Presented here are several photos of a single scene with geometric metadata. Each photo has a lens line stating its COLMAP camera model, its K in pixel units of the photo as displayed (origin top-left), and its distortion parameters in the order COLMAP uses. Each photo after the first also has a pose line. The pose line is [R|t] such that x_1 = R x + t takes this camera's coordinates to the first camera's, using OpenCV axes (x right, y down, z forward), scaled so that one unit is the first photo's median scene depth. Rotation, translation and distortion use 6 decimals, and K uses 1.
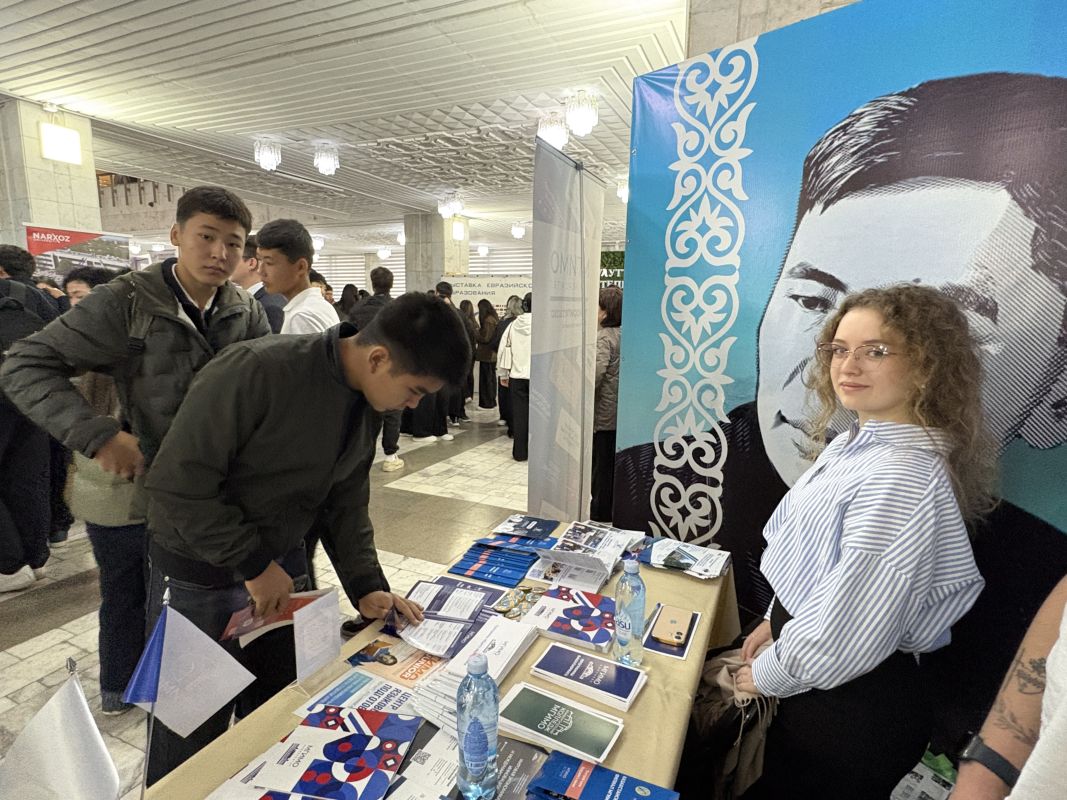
lens RADIAL K [[567.8, 0, 529.9], [0, 567.8, 400.8], [0, 0, 1]] dist [-0.000098, 0.000406]
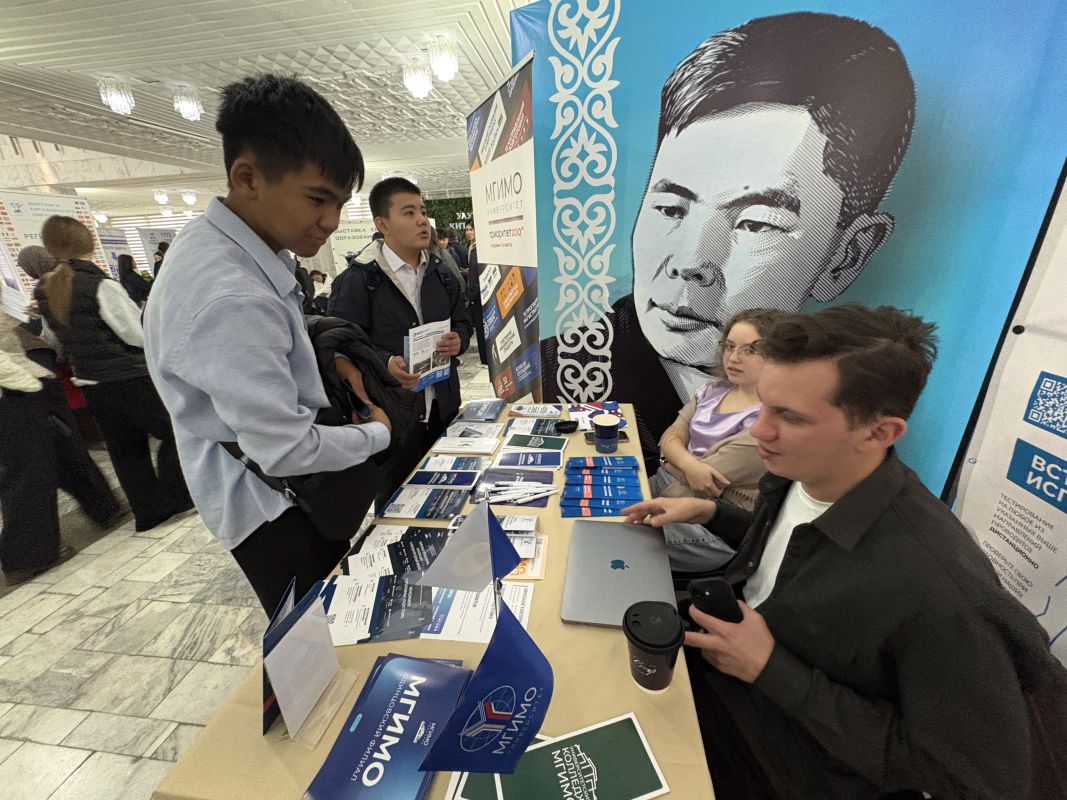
lens RADIAL K [[426.6, 0, 534.3], [0, 426.6, 399.5], [0, 0, 1]] dist [-0.000184, 0.000014]
pose [[0.955531, -0.153813, 0.251598, -0.102828], [0.106581, 0.975654, 0.191678, 0.024752], [-0.274955, -0.156339, 0.948661, 0.066643]]
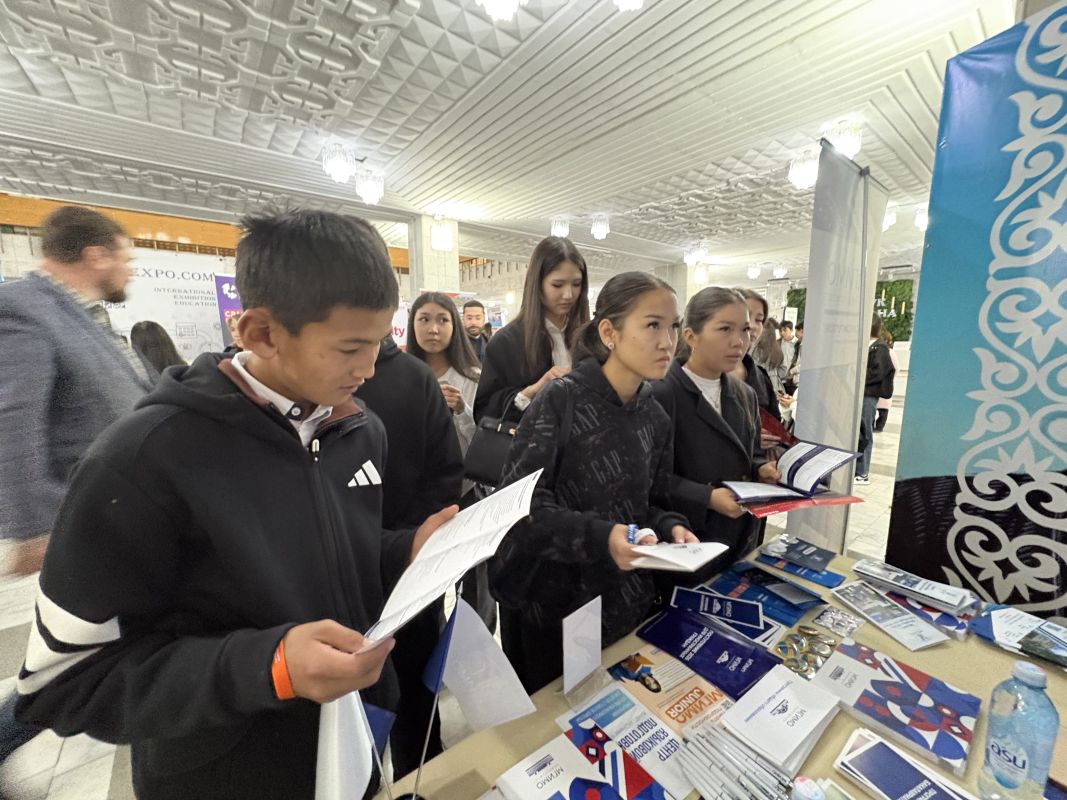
lens RADIAL K [[426.6, 0, 534.3], [0, 426.6, 399.5], [0, 0, 1]] dist [-0.000184, 0.000014]
pose [[0.890503, 0.044507, -0.452795, -0.065906], [-0.057945, 0.998194, -0.015845, 0.005946], [0.451272, 0.040347, 0.891474, 0.142902]]
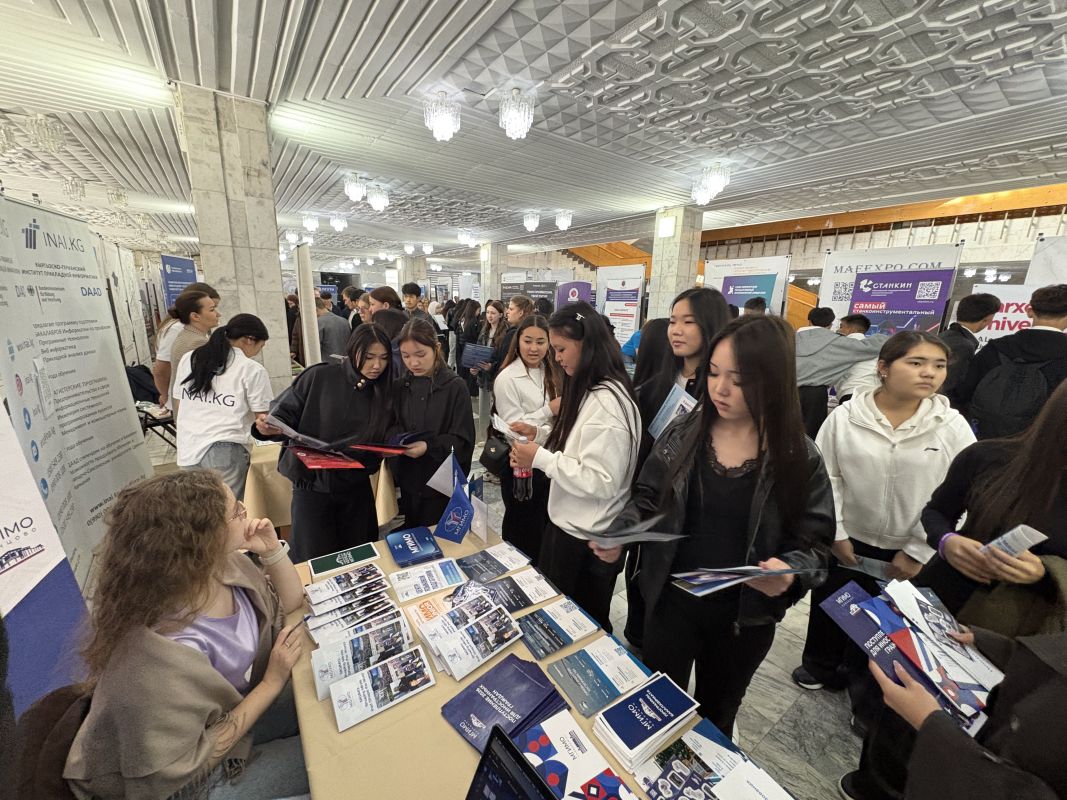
lens RADIAL K [[423.8, 0, 534.9], [0, 423.8, 398.0], [0, 0, 1]] dist [0.000956, 0.000143]
pose [[-0.499927, 0.162083, -0.850765, 0.289150], [-0.173886, 0.943544, 0.281938, -0.172578], [0.848432, 0.288885, -0.443519, 0.705882]]
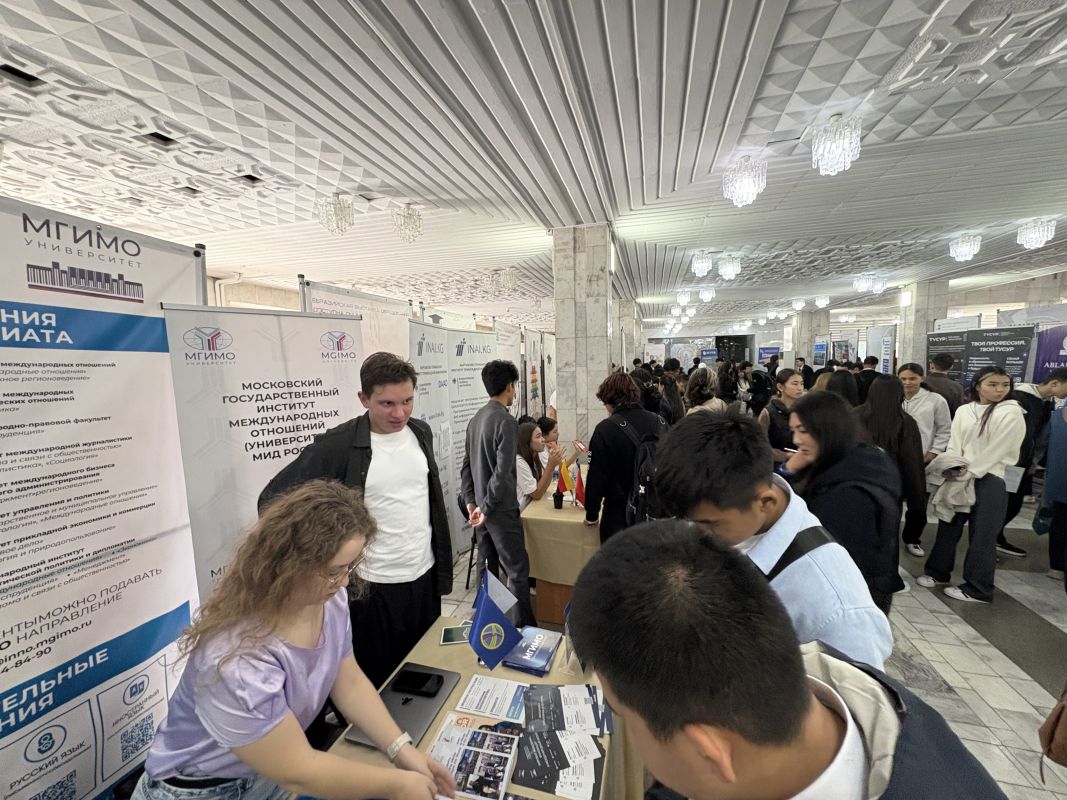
lens RADIAL K [[426.6, 0, 534.3], [0, 426.6, 399.5], [0, 0, 1]] dist [-0.000184, 0.000014]
pose [[-0.988066, 0.024112, -0.152134, -0.058850], [-0.014341, 0.968982, 0.246716, -0.271267], [0.153364, 0.245953, -0.957072, 0.857698]]
